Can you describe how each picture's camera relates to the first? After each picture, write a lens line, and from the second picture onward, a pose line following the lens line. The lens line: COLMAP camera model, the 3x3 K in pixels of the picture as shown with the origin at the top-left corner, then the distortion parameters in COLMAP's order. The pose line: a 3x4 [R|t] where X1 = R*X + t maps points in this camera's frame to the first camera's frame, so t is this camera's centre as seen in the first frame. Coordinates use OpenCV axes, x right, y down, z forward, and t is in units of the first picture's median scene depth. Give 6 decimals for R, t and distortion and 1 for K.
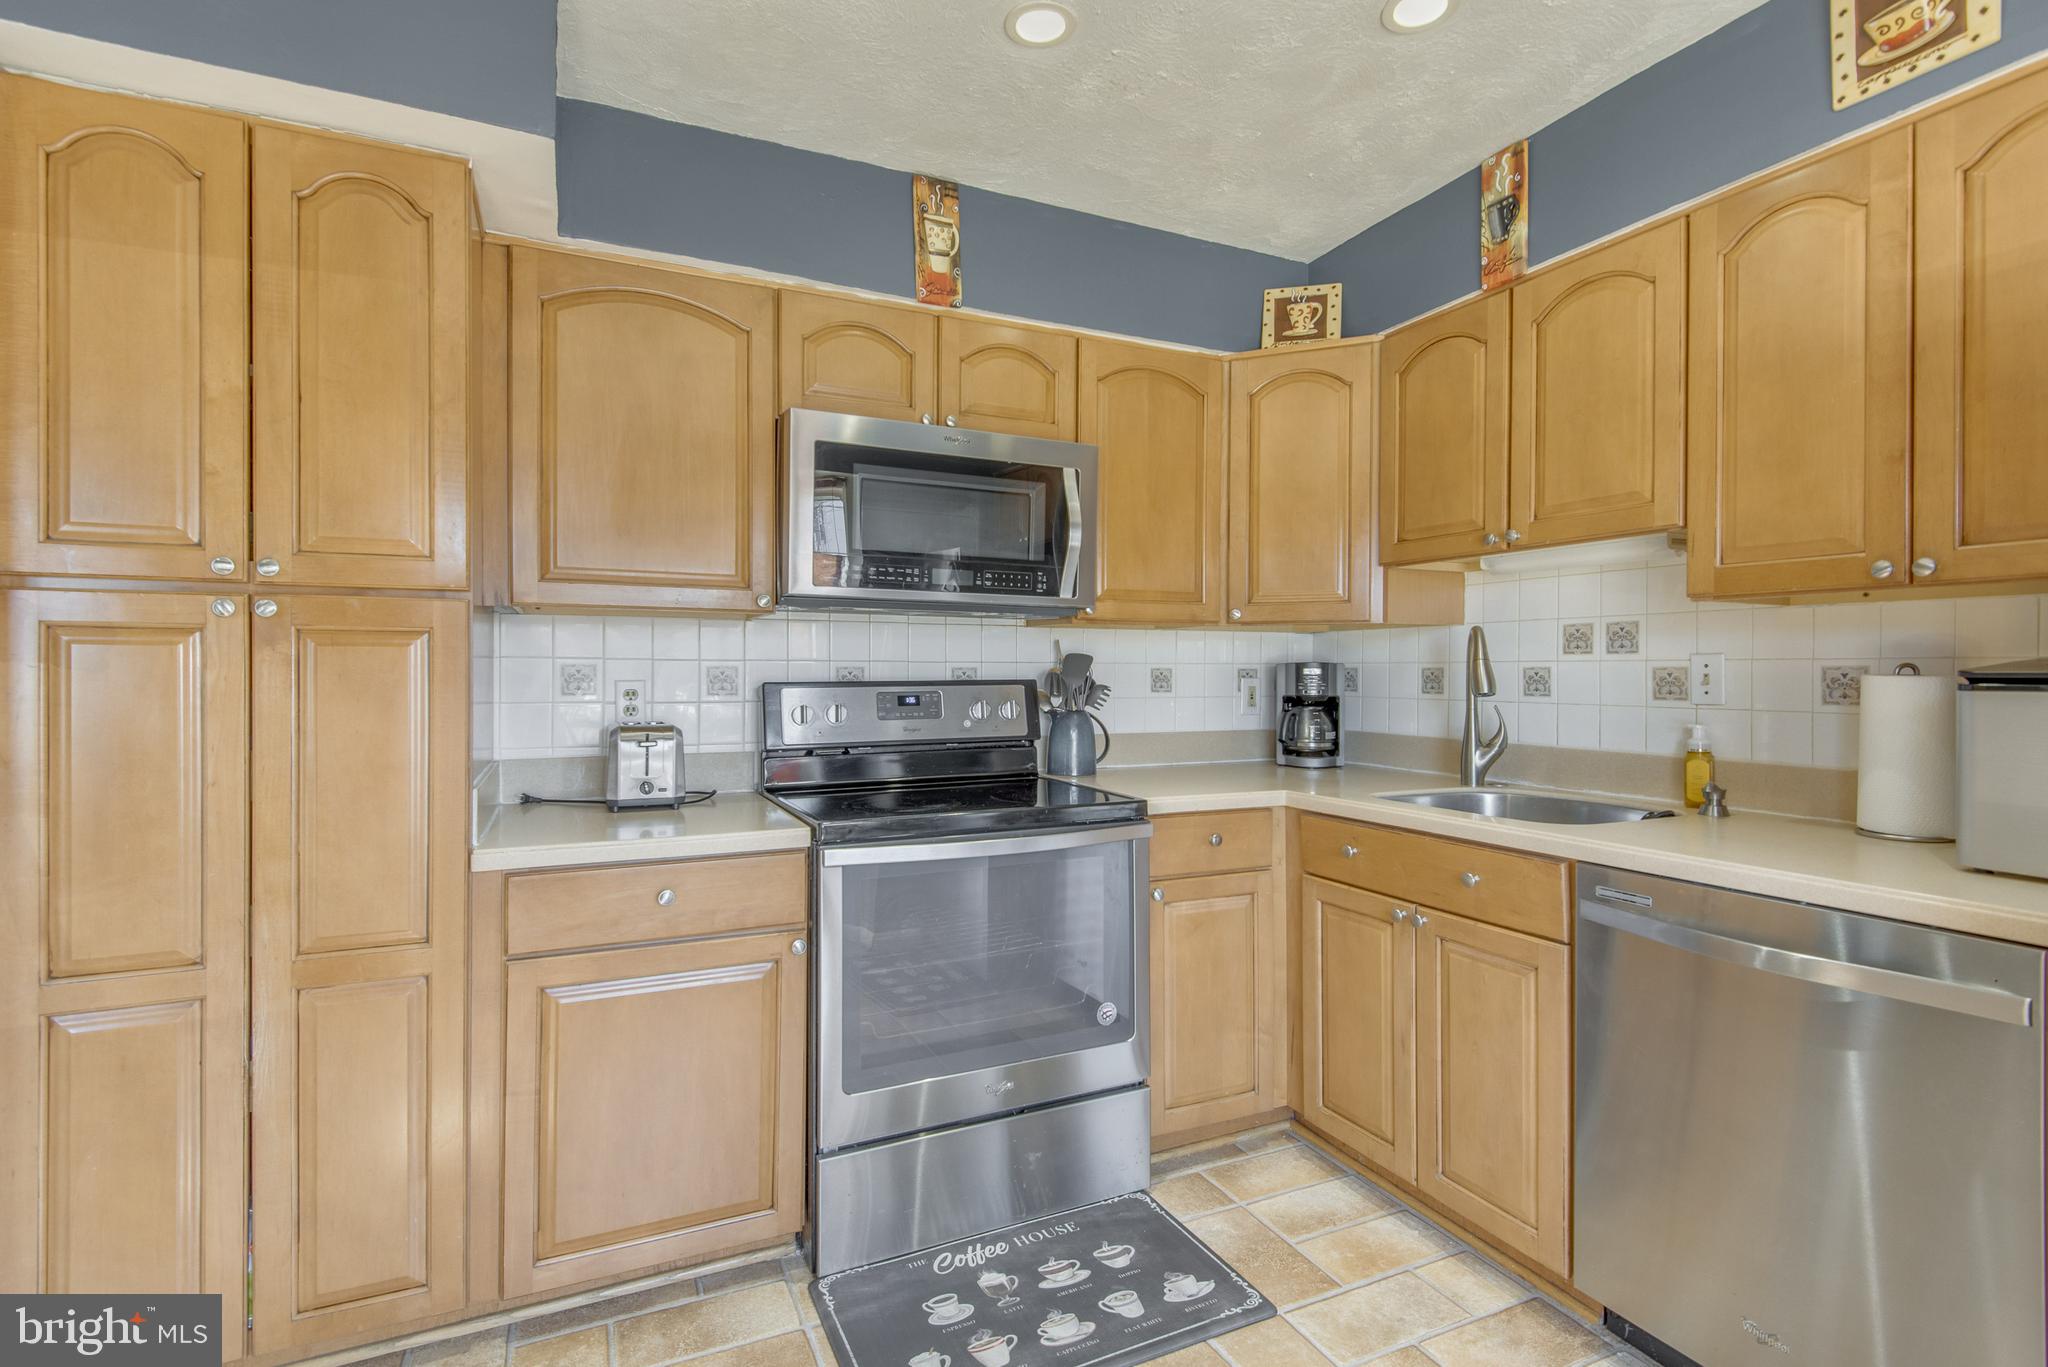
lens RADIAL K [[940.3, 0, 1026.0], [0, 940.3, 674.4], [0, 0, 1]] dist [0.016079, -0.007693]
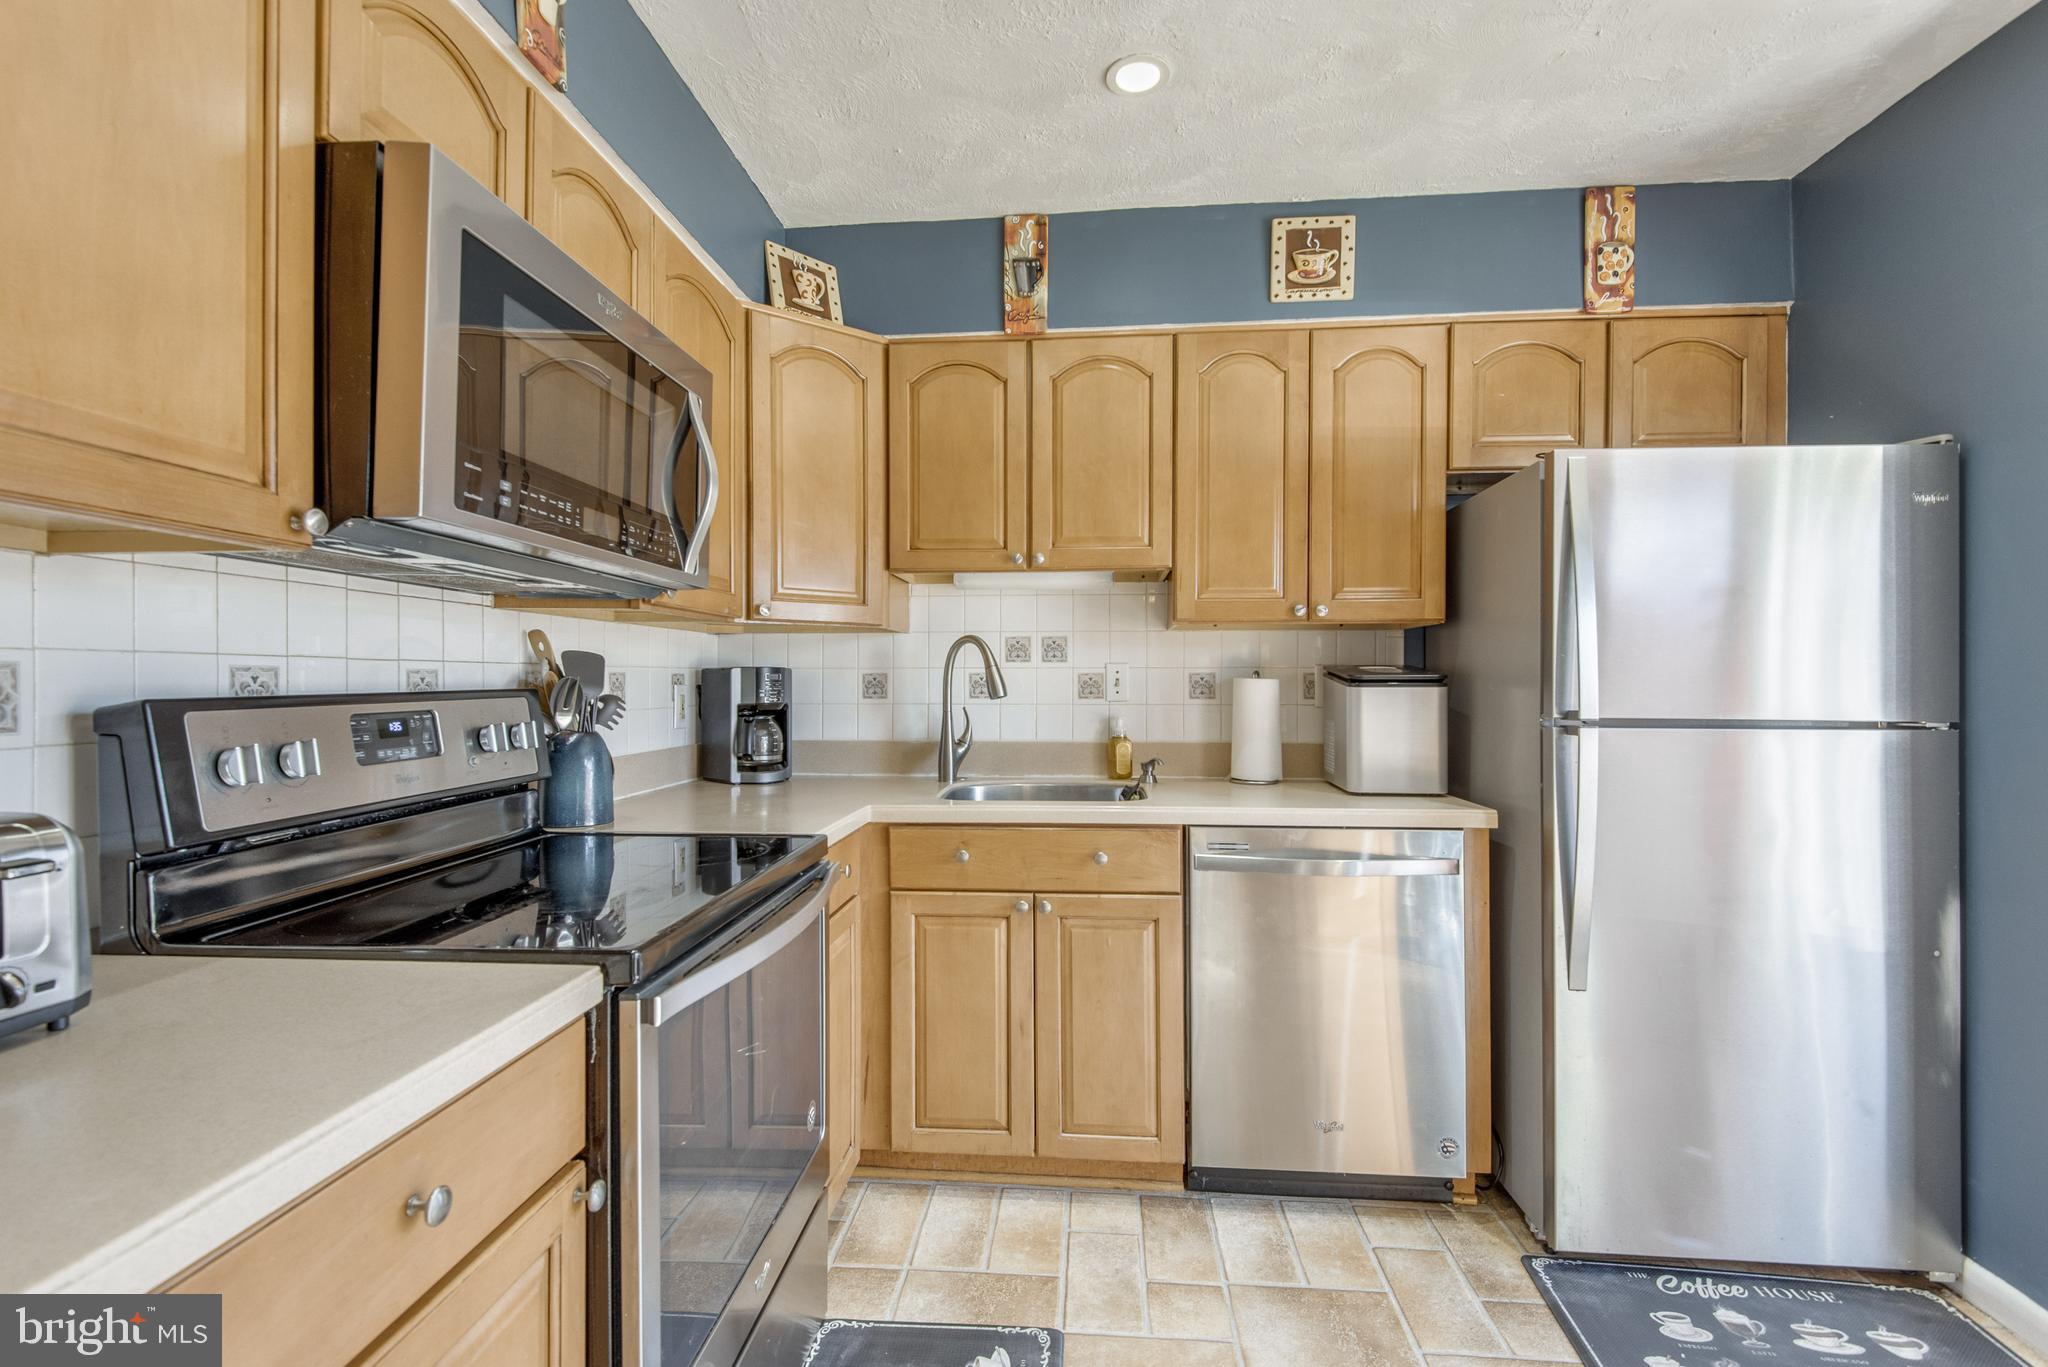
lens RADIAL K [[940.3, 0, 1024.8], [0, 940.3, 685.1], [0, 0, 1]] dist [0.016079, -0.007693]
pose [[0.506856, -0.006893, 0.862003, -0.469805], [0.005252, 0.999974, 0.004908, 0.001990], [-0.862015, 0.002040, 0.506879, 0.429694]]
